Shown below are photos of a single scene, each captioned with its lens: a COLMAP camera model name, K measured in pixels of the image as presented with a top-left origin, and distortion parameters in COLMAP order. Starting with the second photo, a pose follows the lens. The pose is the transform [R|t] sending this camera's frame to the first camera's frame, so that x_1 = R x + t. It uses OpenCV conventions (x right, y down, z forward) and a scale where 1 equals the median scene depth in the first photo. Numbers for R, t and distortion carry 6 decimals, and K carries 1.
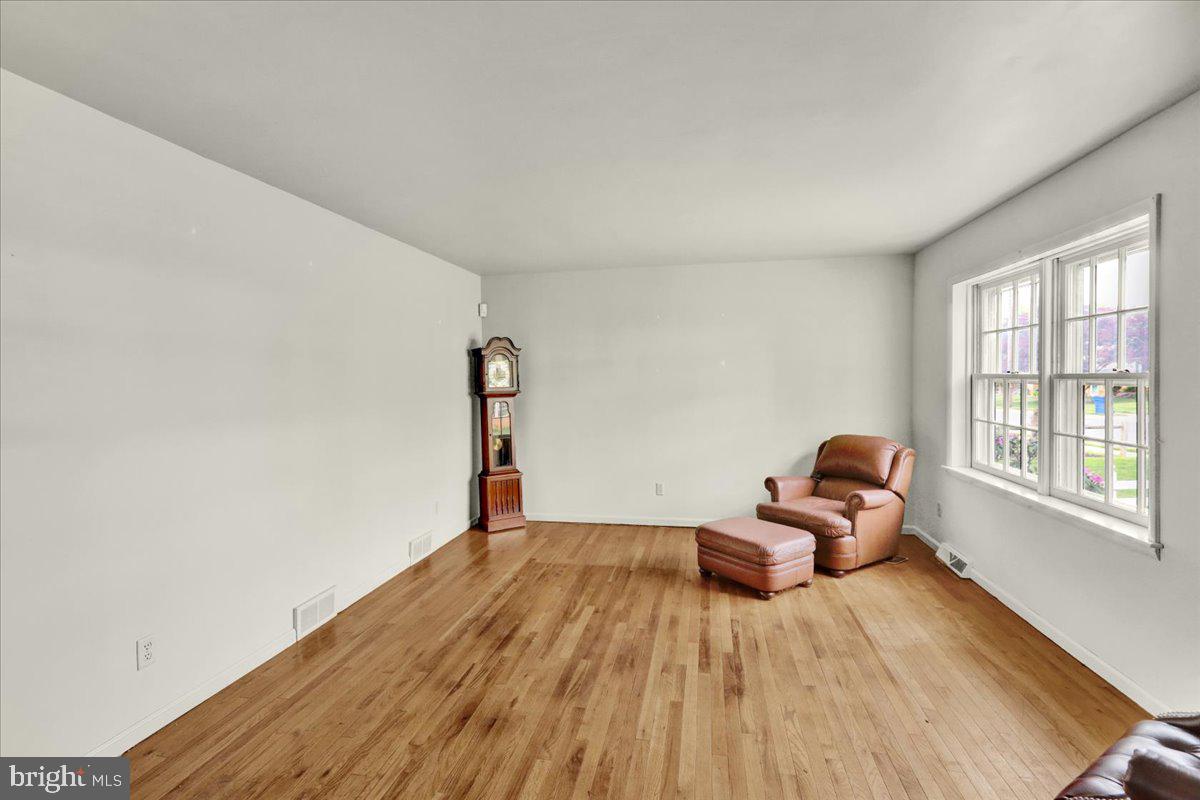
lens RADIAL K [[575.4, 0, 601.7], [0, 575.4, 395.4], [0, 0, 1]] dist [0.004159, 0.000733]
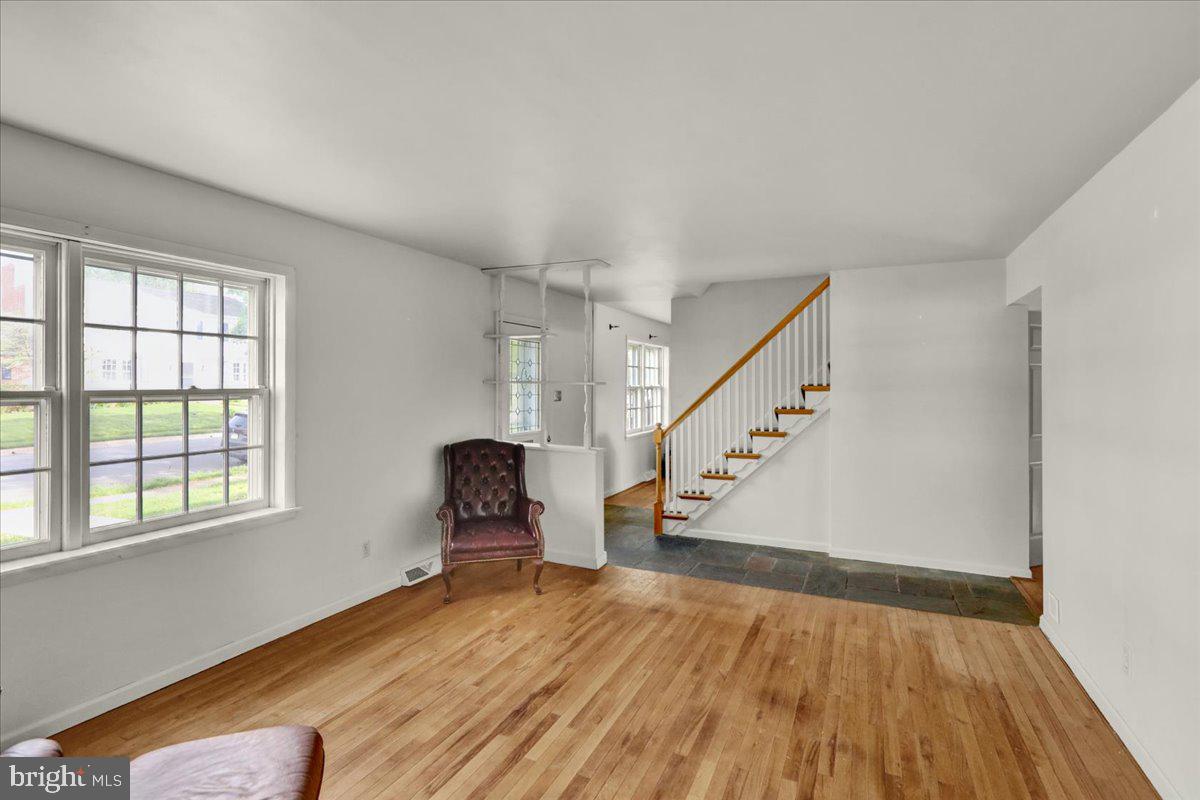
lens RADIAL K [[575.4, 0, 600.2], [0, 575.4, 389.3], [0, 0, 1]] dist [0.004159, 0.000733]
pose [[-0.968897, 0.011186, 0.247212, -0.126211], [0.017945, 0.999524, 0.025105, -0.063097], [-0.246813, 0.028761, -0.968636, 1.862891]]
